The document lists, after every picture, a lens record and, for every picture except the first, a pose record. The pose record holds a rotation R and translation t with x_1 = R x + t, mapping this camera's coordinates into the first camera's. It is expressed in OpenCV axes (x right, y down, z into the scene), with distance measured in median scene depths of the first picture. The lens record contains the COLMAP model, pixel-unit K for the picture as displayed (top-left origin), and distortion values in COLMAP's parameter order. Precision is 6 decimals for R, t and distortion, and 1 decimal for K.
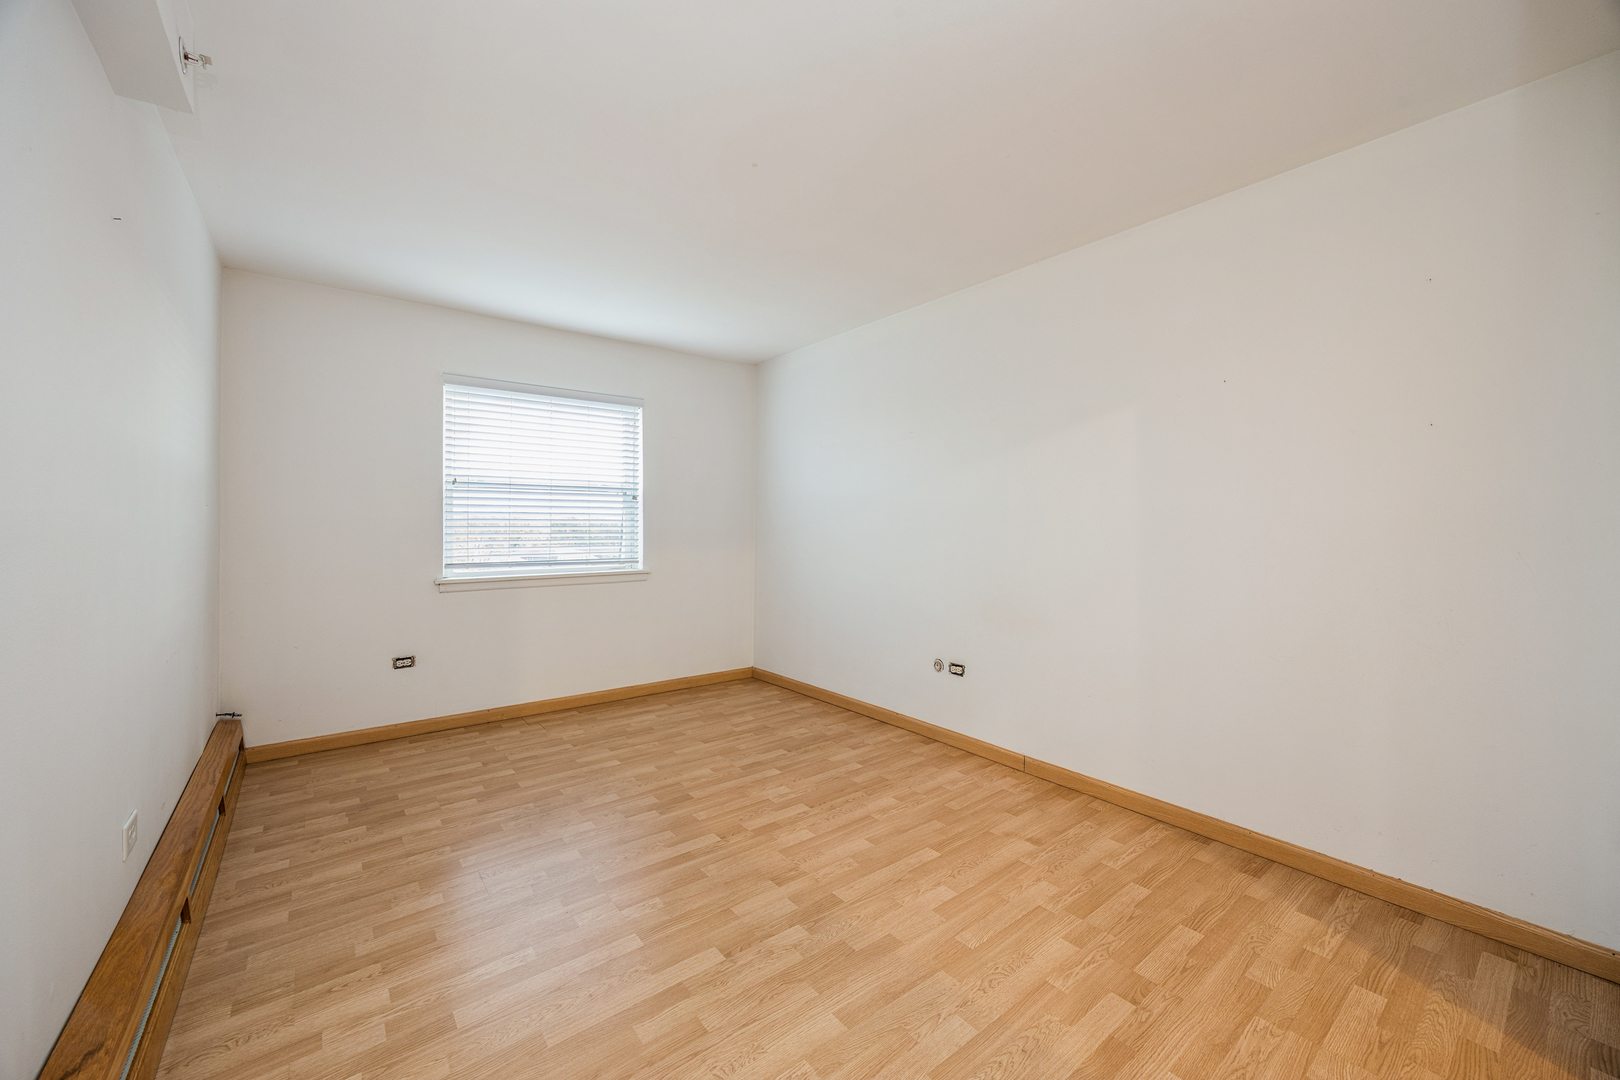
lens RADIAL K [[620.7, 0, 809.9], [0, 620.7, 532.8], [0, 0, 1]] dist [0.000631, 0.000146]
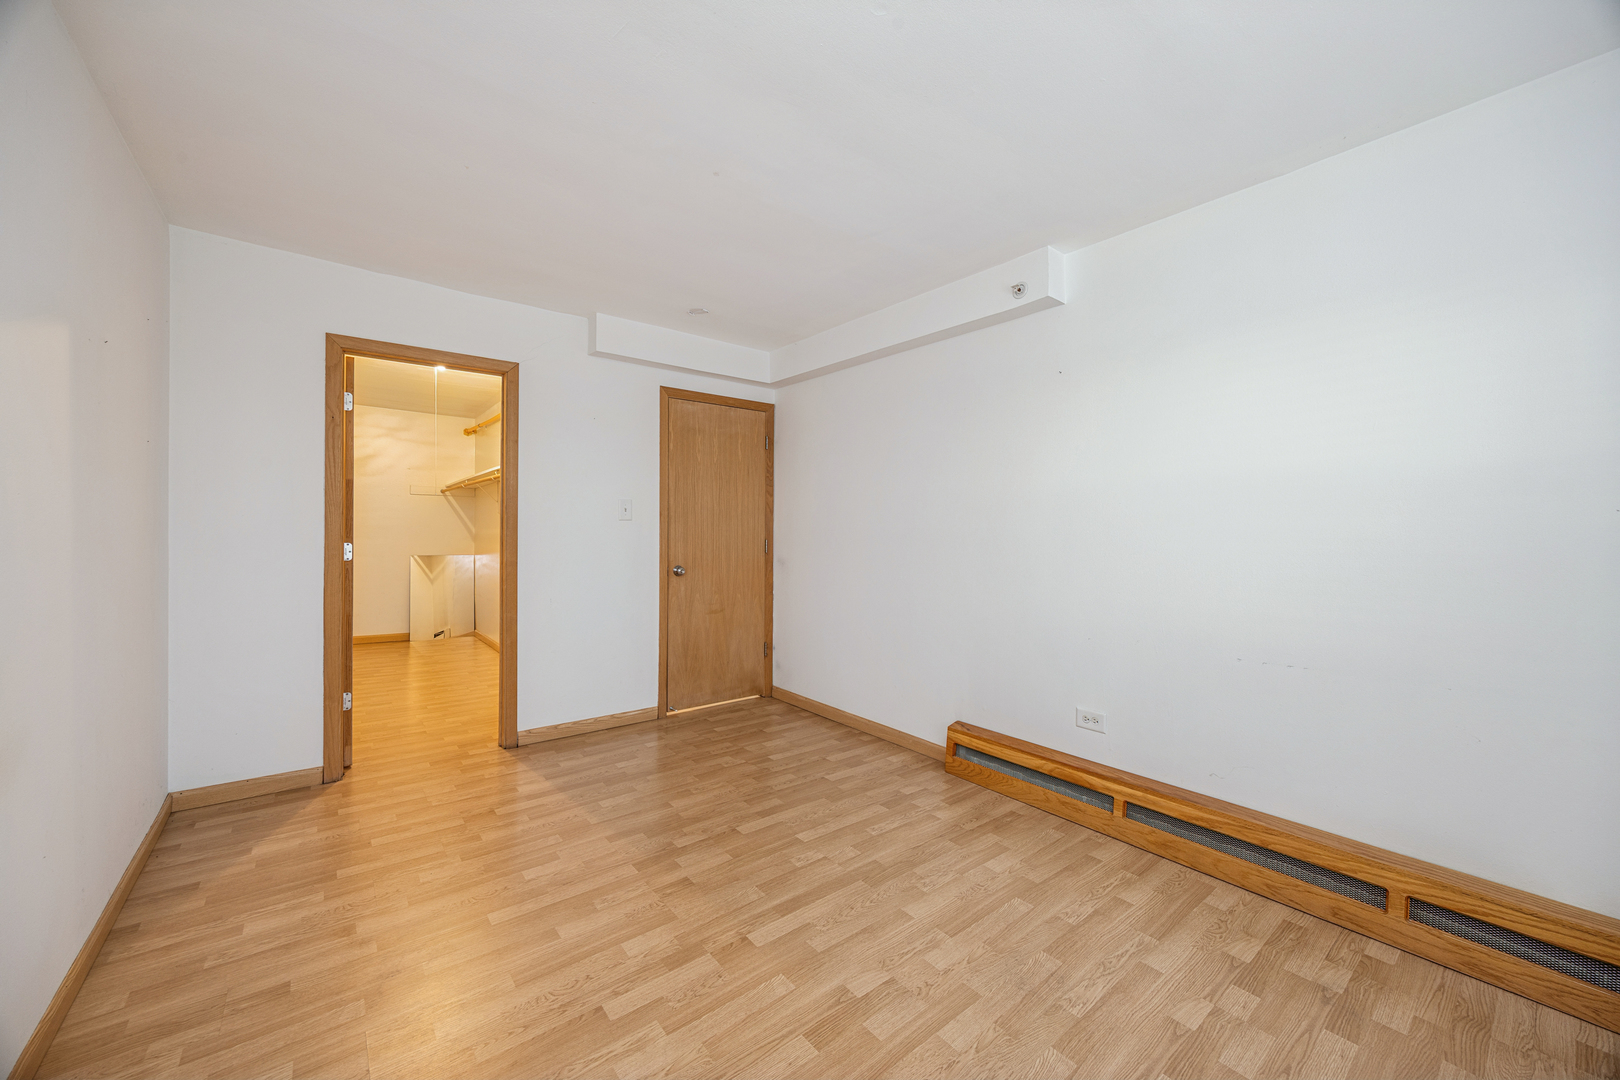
lens RADIAL K [[620.7, 0, 808.5], [0, 620.7, 537.2], [0, 0, 1]] dist [0.000631, 0.000146]
pose [[-0.999886, -0.013502, -0.006763, -0.231857], [-0.013661, 0.999618, 0.024019, -0.029814], [0.006436, 0.024109, -0.999689, 1.964384]]
